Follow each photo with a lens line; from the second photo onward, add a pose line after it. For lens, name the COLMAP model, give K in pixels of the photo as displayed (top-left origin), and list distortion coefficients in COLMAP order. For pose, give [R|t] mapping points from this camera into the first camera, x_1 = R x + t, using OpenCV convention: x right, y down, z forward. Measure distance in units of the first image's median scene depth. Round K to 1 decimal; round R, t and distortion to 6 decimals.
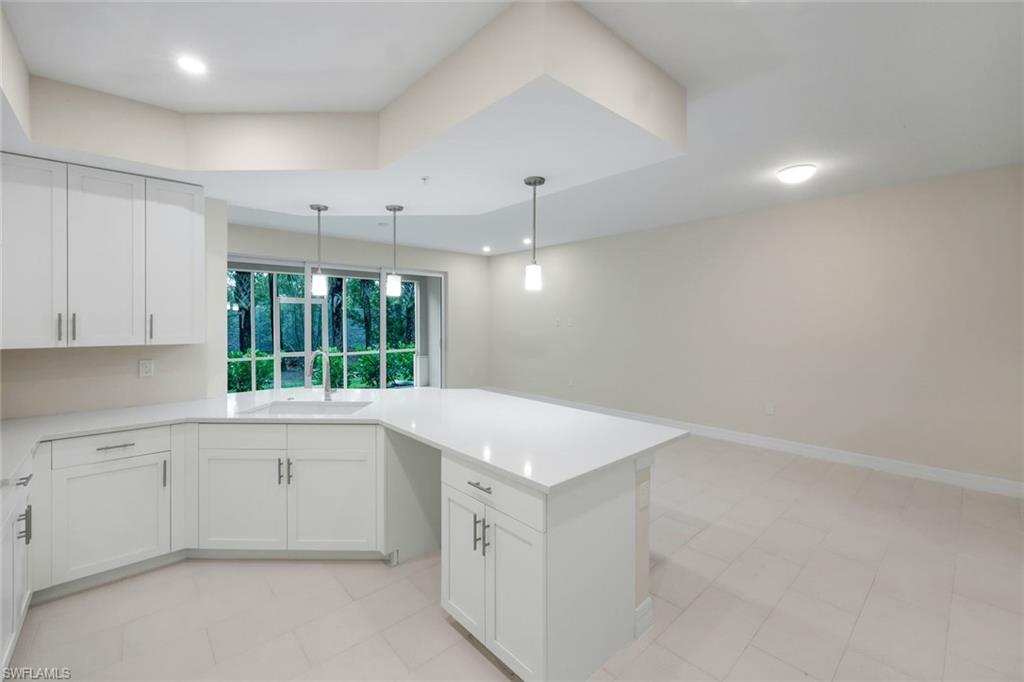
lens RADIAL K [[420.3, 0, 510.4], [0, 420.3, 314.9], [0, 0, 1]] dist [0.001381, 0.000022]
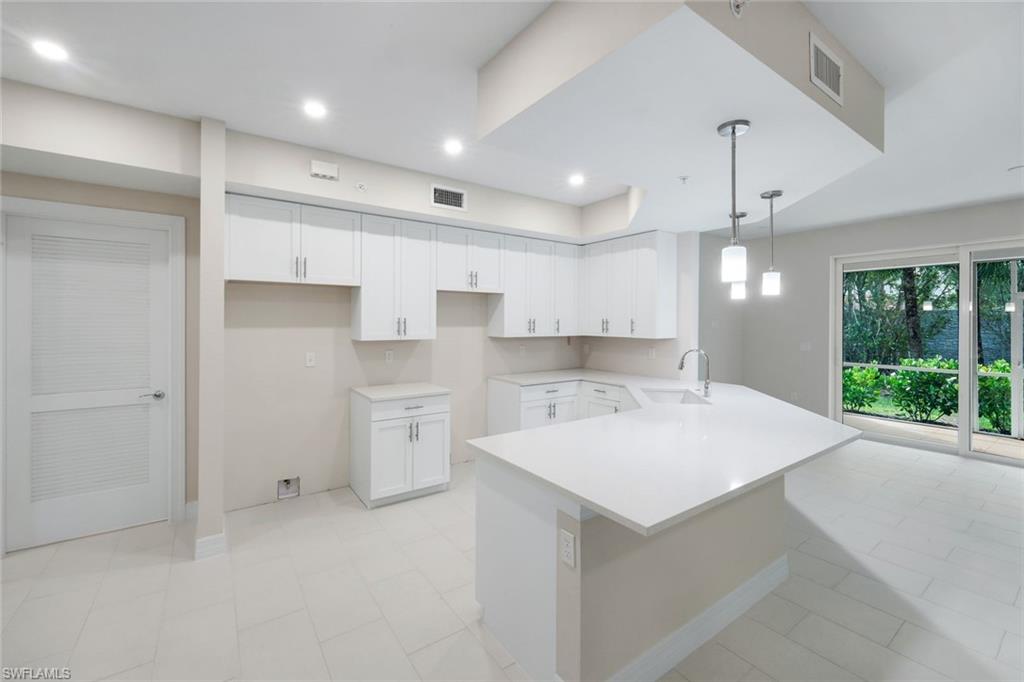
lens RADIAL K [[420.3, 0, 488.5], [0, 420.3, 317.5], [0, 0, 1]] dist [0.001381, 0.000022]
pose [[0.983998, 0.007482, -0.178021, -0.365431], [-0.007831, 0.999969, -0.001260, -0.003412], [0.178006, 0.002634, 0.984026, -0.355349]]
